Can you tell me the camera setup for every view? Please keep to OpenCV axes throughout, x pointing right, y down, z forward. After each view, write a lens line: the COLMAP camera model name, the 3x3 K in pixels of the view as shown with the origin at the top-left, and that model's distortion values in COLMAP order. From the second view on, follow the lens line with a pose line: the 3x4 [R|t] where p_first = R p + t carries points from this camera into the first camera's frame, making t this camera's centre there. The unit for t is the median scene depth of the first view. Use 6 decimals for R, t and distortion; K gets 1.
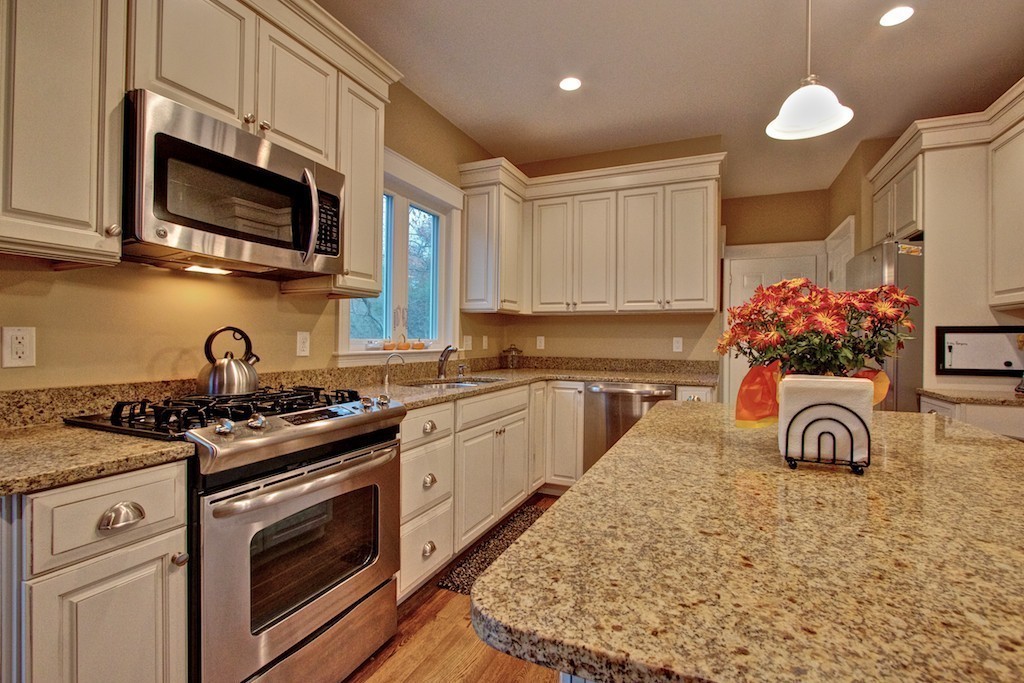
lens RADIAL K [[473.3, 0, 515.8], [0, 473.3, 336.4], [0, 0, 1]] dist [-0.011449, 0.000902]
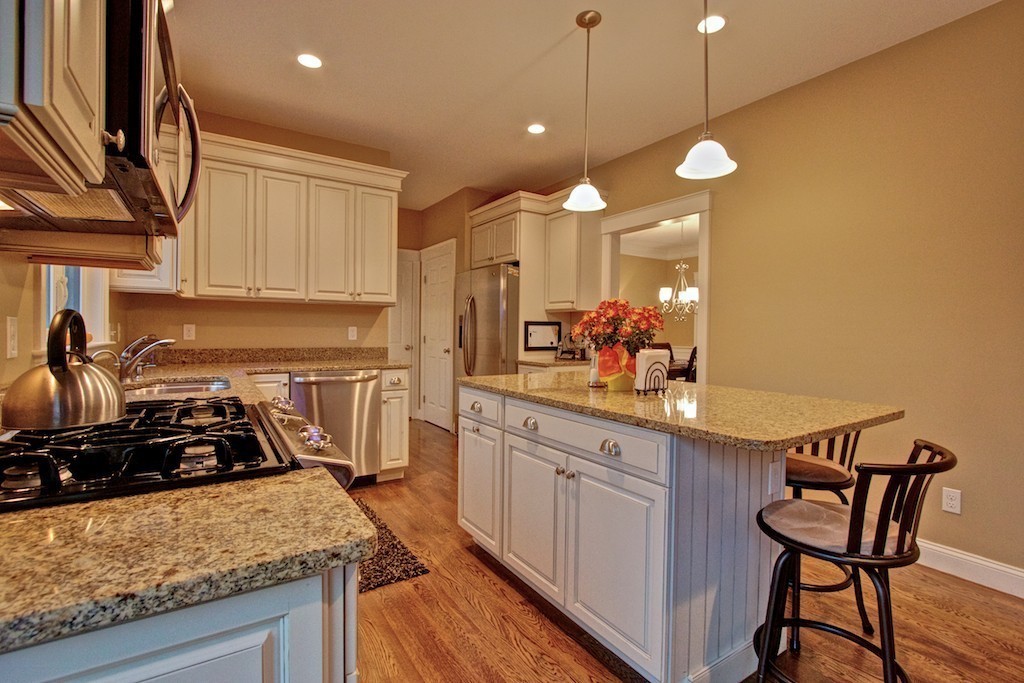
lens RADIAL K [[473.3, 0, 515.8], [0, 473.3, 336.4], [0, 0, 1]] dist [-0.011449, 0.000902]
pose [[0.548699, -0.012690, 0.835923, -0.670779], [-0.009796, 0.999719, 0.021606, -0.005216], [-0.835962, -0.020044, 0.548421, 0.174684]]
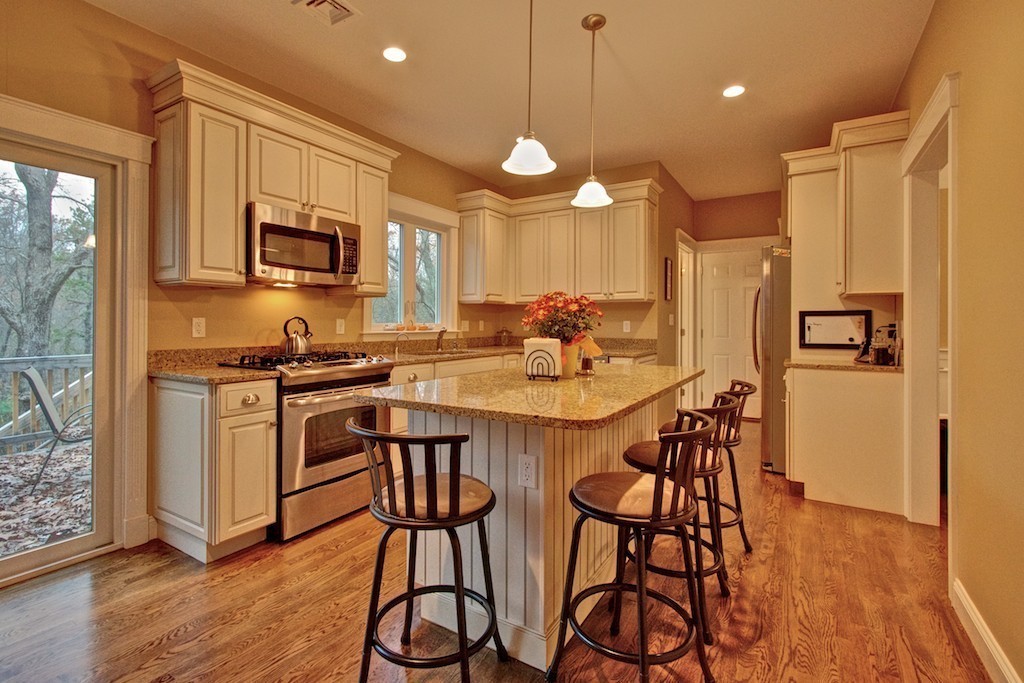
lens RADIAL K [[476.4, 0, 506.8], [0, 476.4, 320.4], [0, 0, 1]] dist [0.020624, 0.000178]
pose [[0.989947, -0.006738, -0.141276, 0.383320], [0.006545, 0.999977, -0.001828, 0.002331], [0.141285, 0.000885, 0.989969, -0.597278]]
